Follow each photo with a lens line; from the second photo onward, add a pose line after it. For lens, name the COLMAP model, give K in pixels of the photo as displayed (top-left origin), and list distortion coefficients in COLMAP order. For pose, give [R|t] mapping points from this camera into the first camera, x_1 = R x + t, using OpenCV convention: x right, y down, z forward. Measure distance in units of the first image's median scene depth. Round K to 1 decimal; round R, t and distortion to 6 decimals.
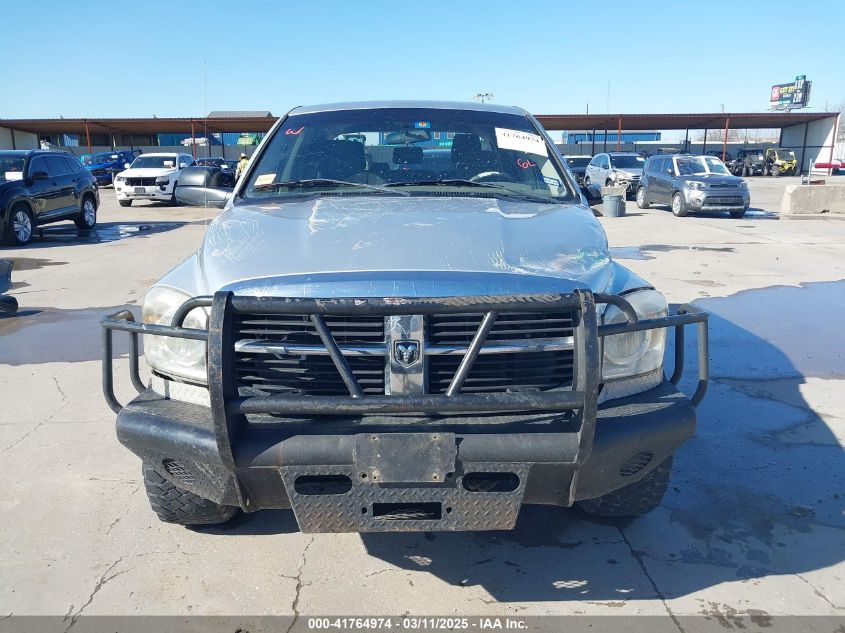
lens RADIAL K [[668.9, 0, 421.5], [0, 668.9, 318.1], [0, 0, 1]] dist [-0.013381, -0.013530]
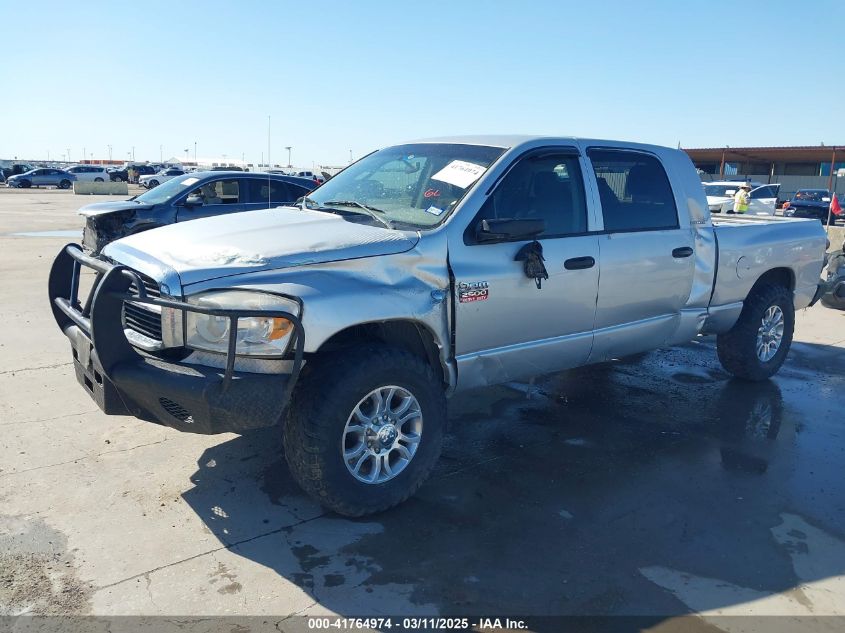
lens RADIAL K [[668.9, 0, 424.2], [0, 668.9, 321.5], [0, 0, 1]] dist [-0.013381, -0.013530]
pose [[0.592104, 0.179124, -0.785702, 1.214578], [-0.207405, 0.976012, 0.066210, -0.106723], [0.778714, 0.123755, 0.615052, 0.413524]]
